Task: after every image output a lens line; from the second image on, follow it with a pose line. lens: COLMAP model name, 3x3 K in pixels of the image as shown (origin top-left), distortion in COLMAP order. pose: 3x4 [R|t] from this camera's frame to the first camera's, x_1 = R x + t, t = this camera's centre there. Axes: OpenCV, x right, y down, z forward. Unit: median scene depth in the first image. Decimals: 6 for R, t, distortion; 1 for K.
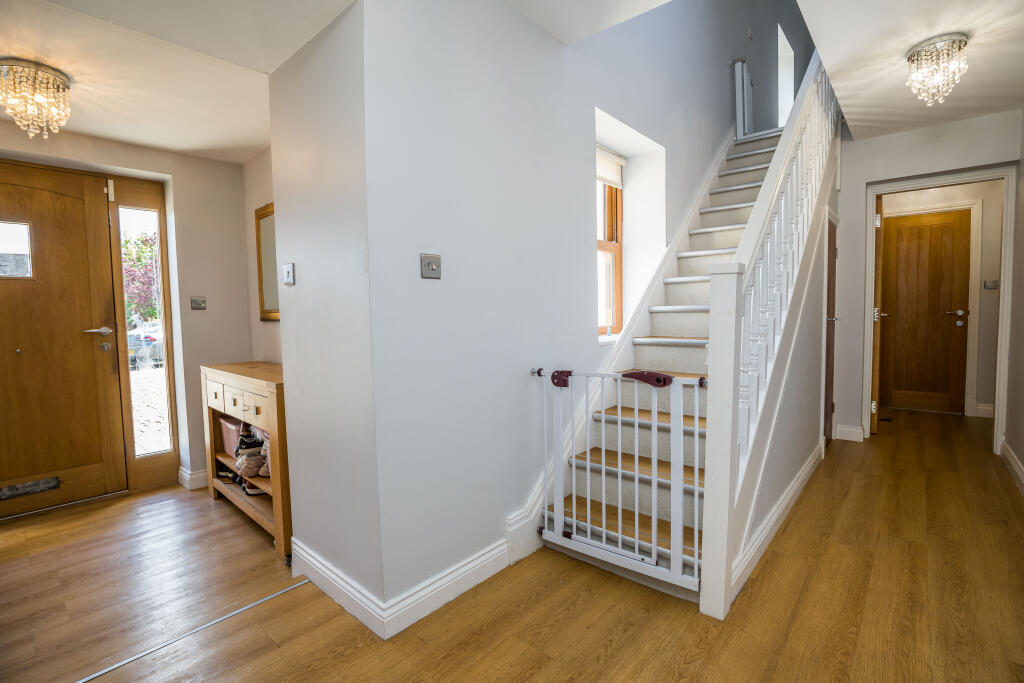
lens RADIAL K [[472.6, 0, 518.4], [0, 472.6, 337.6], [0, 0, 1]] dist [-0.015027, 0.000683]
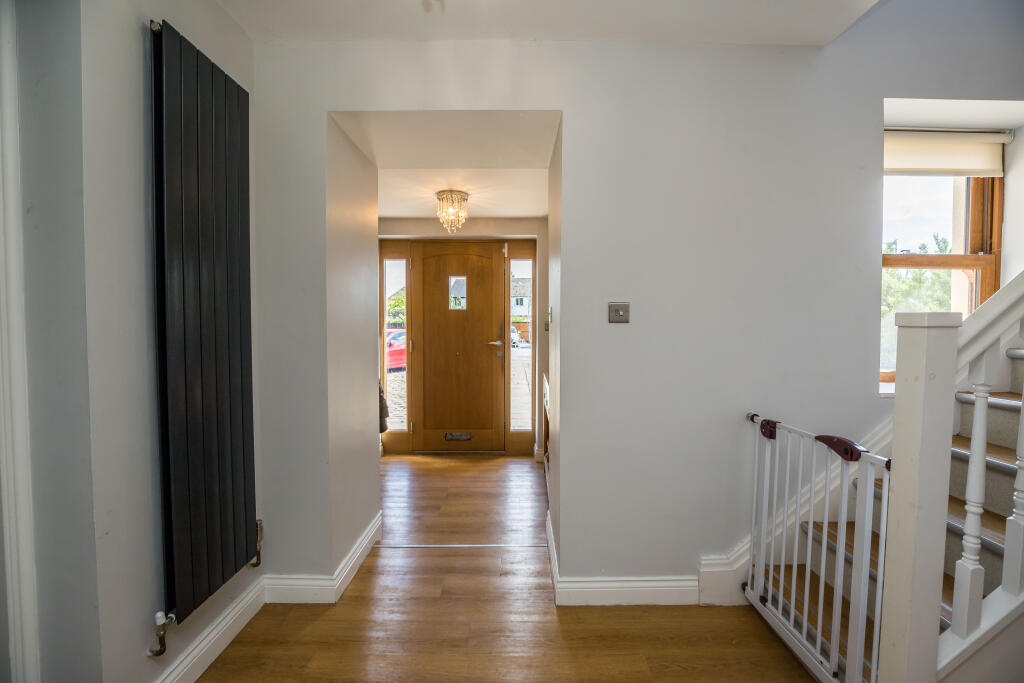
lens RADIAL K [[472.6, 0, 518.4], [0, 472.6, 337.6], [0, 0, 1]] dist [-0.015027, 0.000683]
pose [[0.672251, 0.042510, -0.739102, 0.411613], [-0.056069, 0.998406, 0.006426, -0.065174], [0.738197, 0.037121, 0.673563, 0.020975]]
